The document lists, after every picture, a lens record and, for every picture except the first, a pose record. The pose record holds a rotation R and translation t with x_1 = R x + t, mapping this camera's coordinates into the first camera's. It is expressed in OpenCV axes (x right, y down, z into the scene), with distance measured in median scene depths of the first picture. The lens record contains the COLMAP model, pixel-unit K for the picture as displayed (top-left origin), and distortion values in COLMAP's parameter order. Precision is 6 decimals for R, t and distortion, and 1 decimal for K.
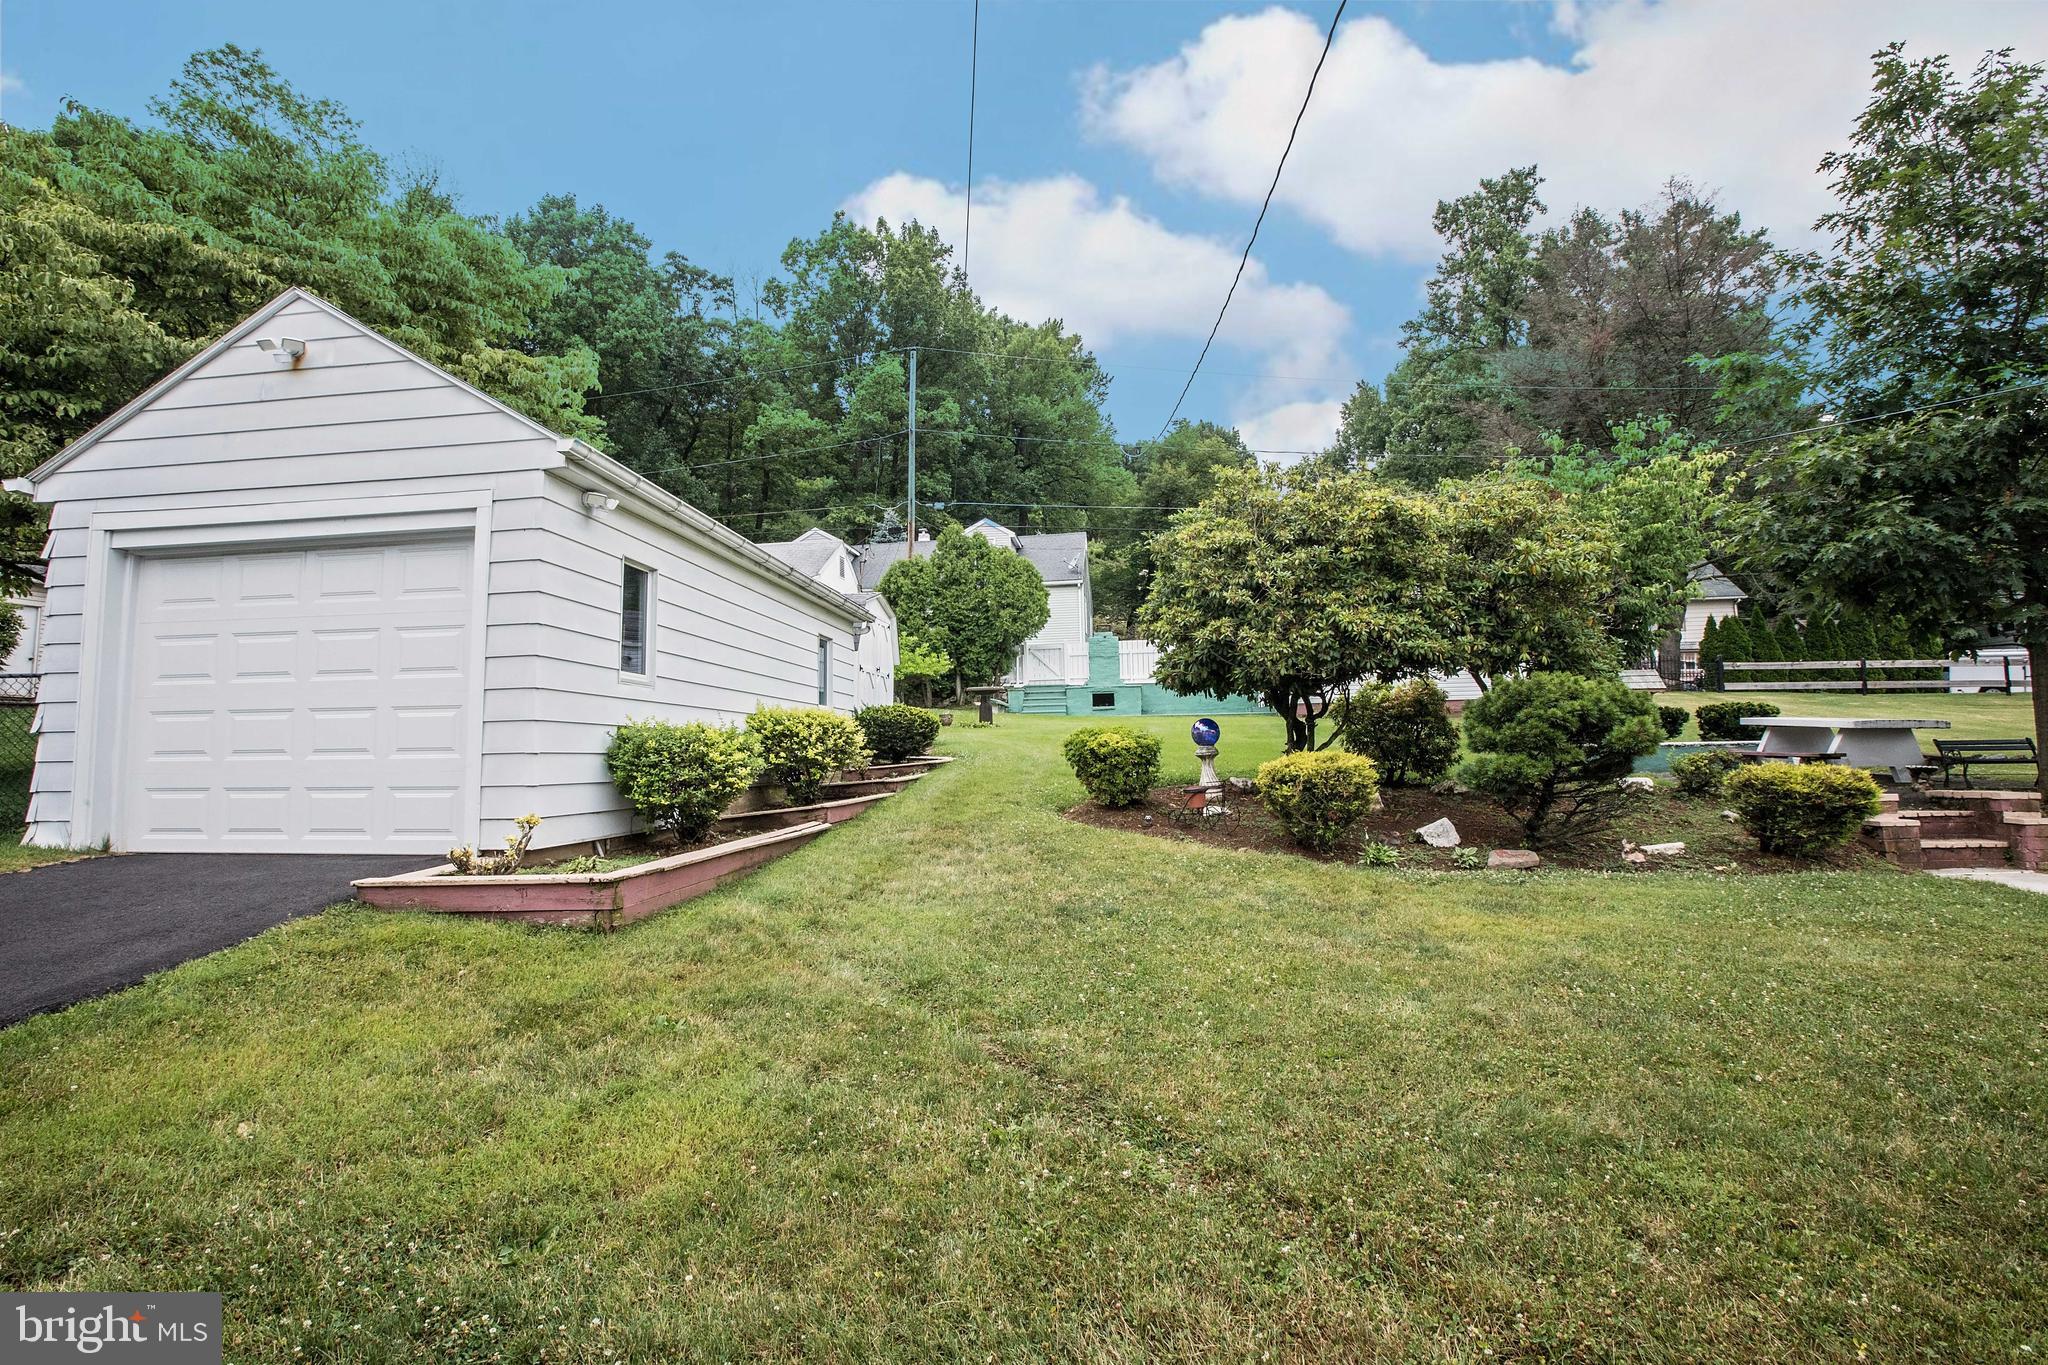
lens RADIAL K [[933.0, 0, 1009.6], [0, 933.0, 683.7], [0, 0, 1]] dist [-0.049717, 0.021693]
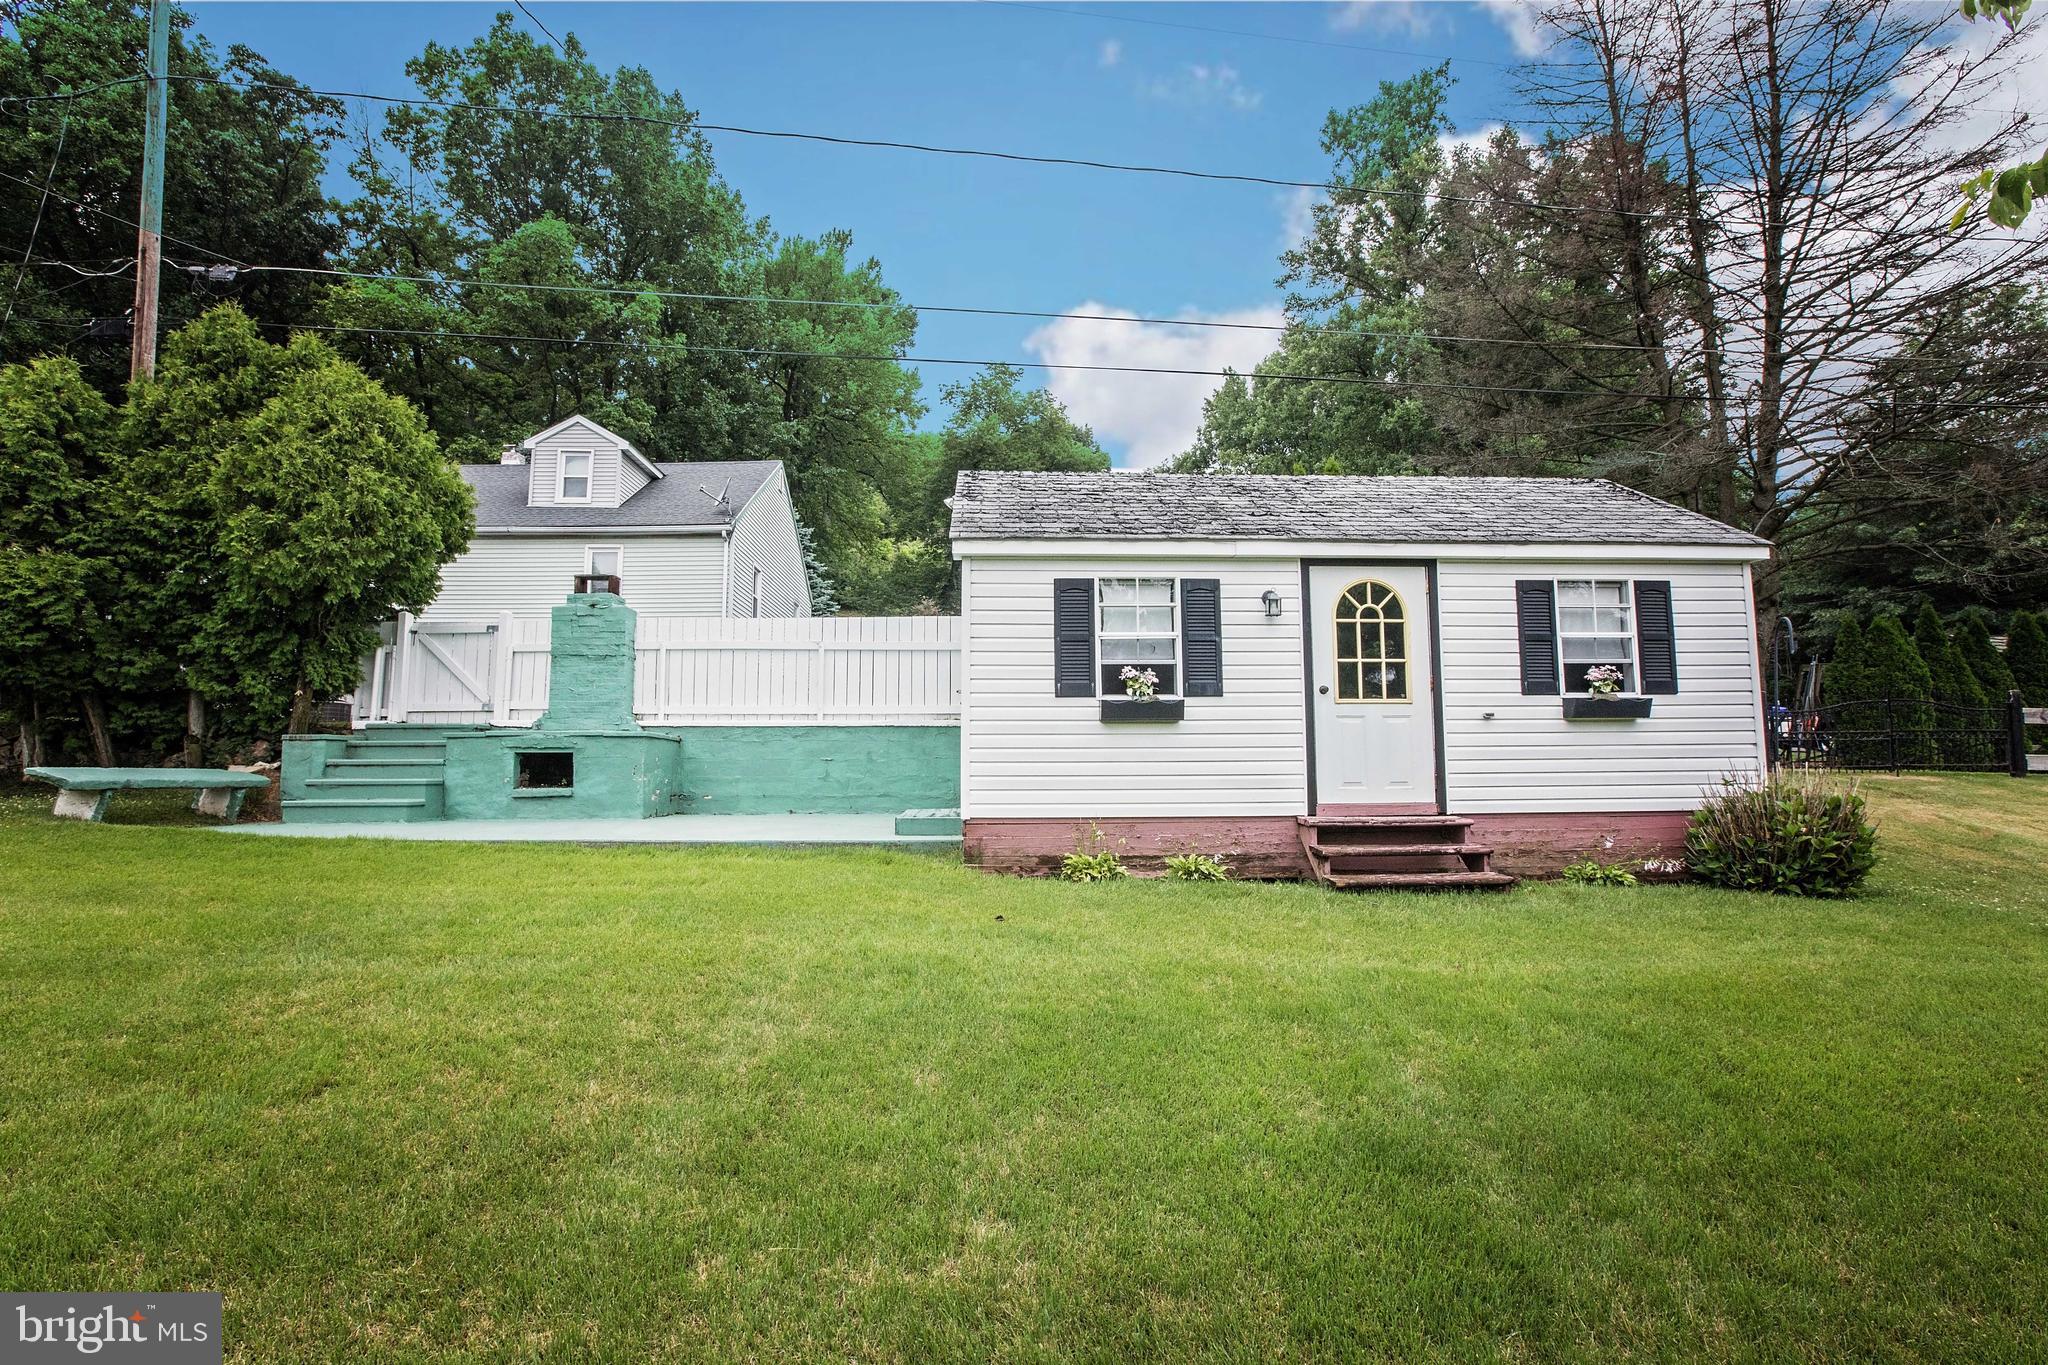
lens RADIAL K [[933.0, 0, 1009.6], [0, 933.0, 683.7], [0, 0, 1]] dist [-0.049717, 0.021693]
pose [[0.989434, 0.028274, 0.142203, 0.116100], [-0.024885, 0.999364, -0.025559, -0.006372], [-0.142835, 0.021750, 0.989507, 0.313944]]
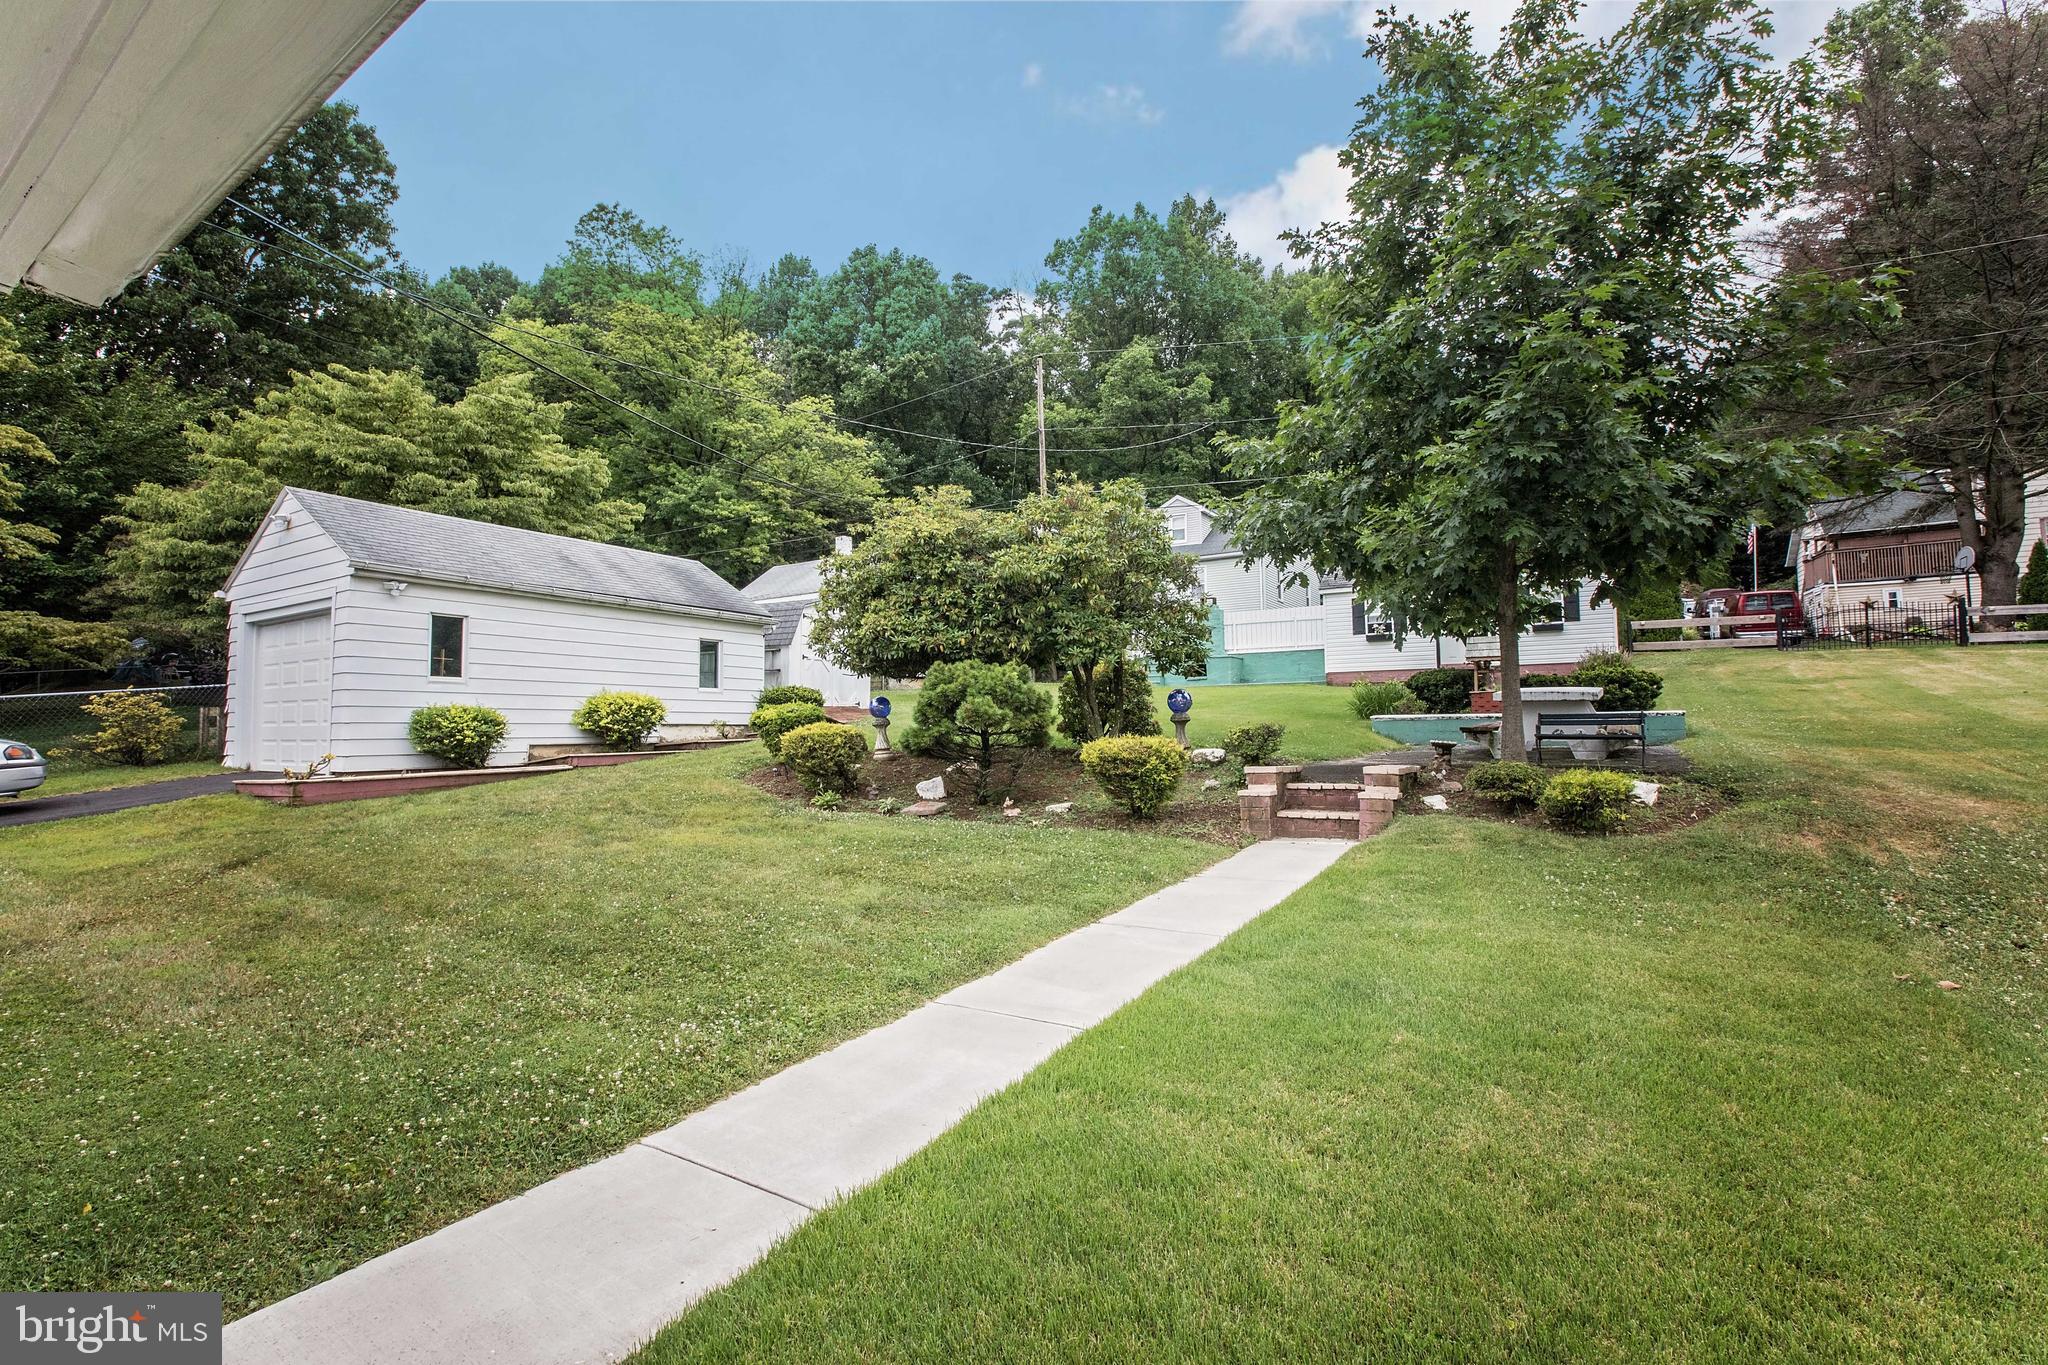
lens RADIAL K [[933.0, 0, 1009.6], [0, 933.0, 683.7], [0, 0, 1]] dist [-0.049717, 0.021693]
pose [[0.906632, -0.012955, -0.421723, 0.178104], [0.028313, 0.999144, 0.030175, -0.002928], [0.420970, -0.039298, 0.906223, -0.018628]]
